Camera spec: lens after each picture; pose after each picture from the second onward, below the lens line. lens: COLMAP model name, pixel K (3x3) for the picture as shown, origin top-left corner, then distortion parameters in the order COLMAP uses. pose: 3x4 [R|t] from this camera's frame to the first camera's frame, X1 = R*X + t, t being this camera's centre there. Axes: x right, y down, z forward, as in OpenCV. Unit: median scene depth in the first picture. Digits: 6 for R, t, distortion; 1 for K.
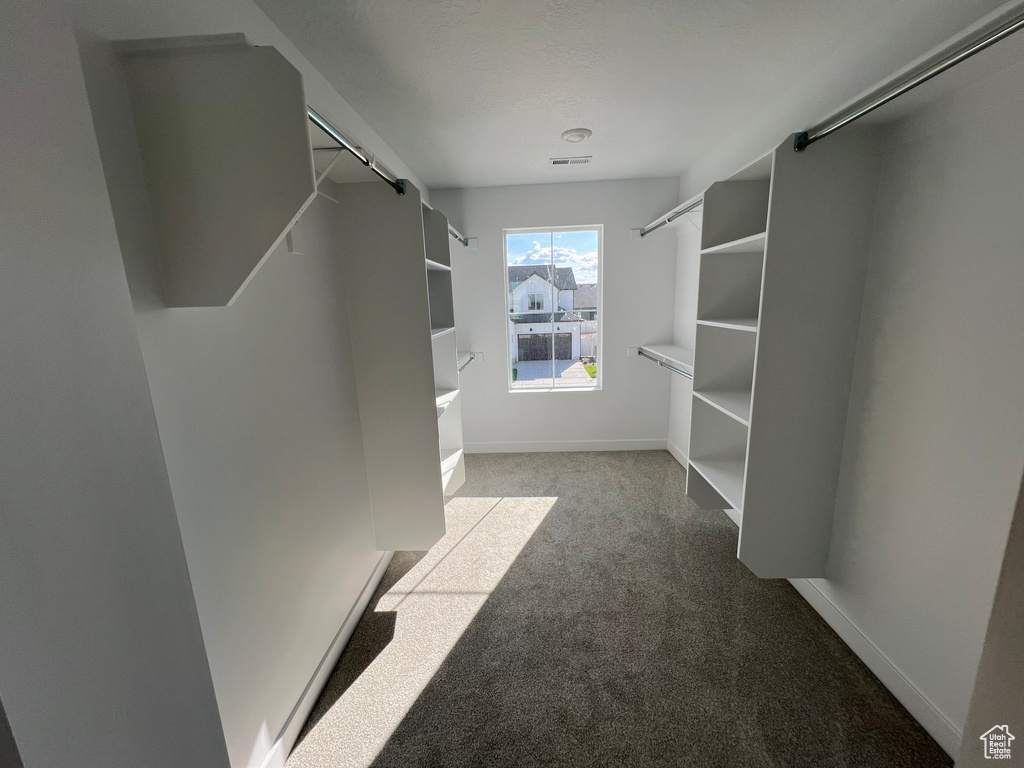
lens RADIAL K [[409.9, 0, 509.6], [0, 409.9, 381.9], [0, 0, 1]] dist [-0.001153, -0.000217]
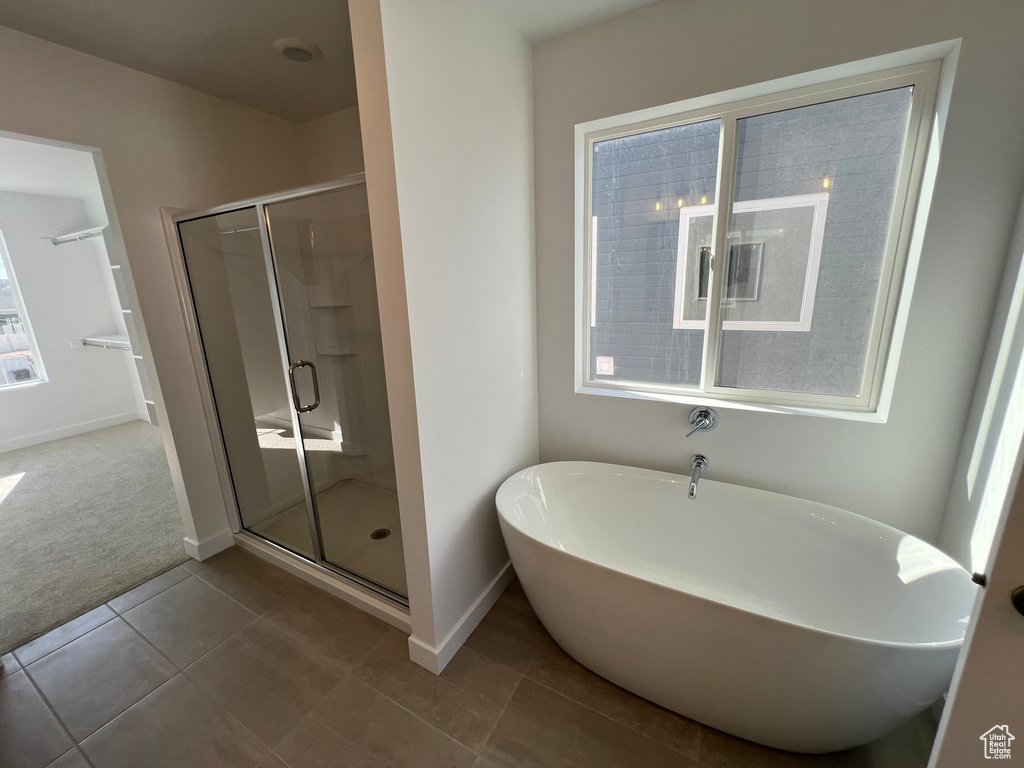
lens RADIAL K [[409.9, 0, 509.6], [0, 409.9, 381.9], [0, 0, 1]] dist [-0.001153, -0.000217]
pose [[0.450257, -0.196450, 0.871020, -0.211244], [0.195132, 0.973567, 0.118709, 0.160962], [-0.871316, 0.116514, 0.476689, -0.725661]]
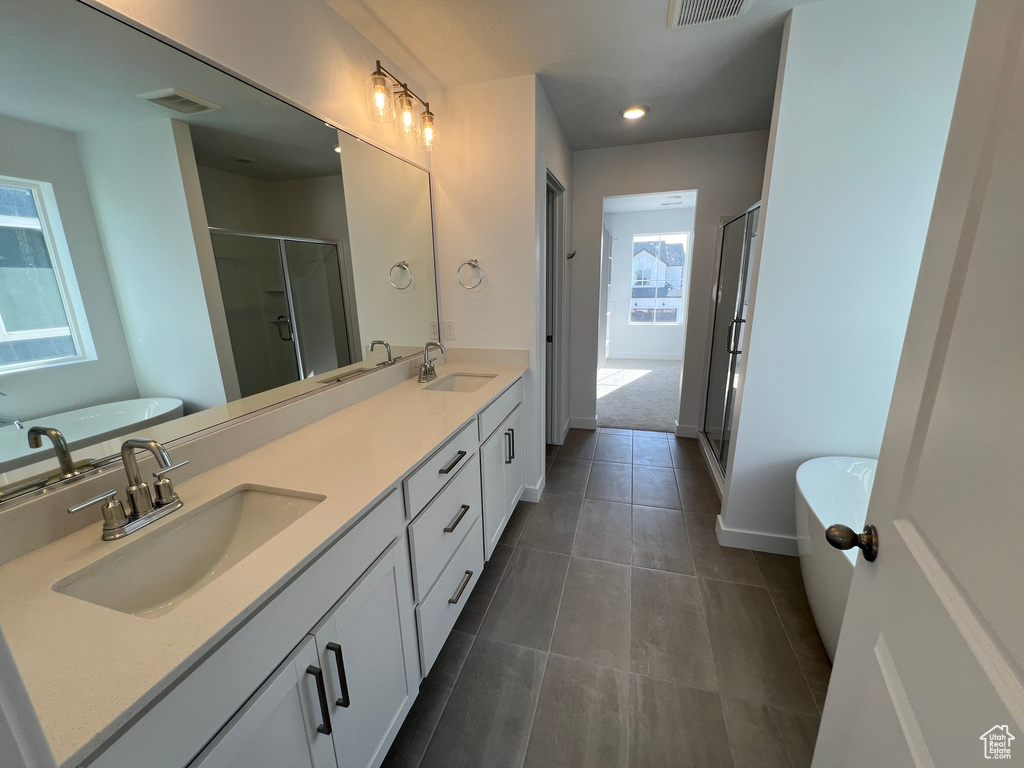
lens RADIAL K [[409.9, 0, 509.6], [0, 409.9, 381.9], [0, 0, 1]] dist [-0.001153, -0.000217]
pose [[0.971400, 0.078282, -0.224175, -0.104963], [-0.064998, 0.995697, 0.066047, 0.245718], [0.228381, -0.049587, 0.972308, -1.110249]]
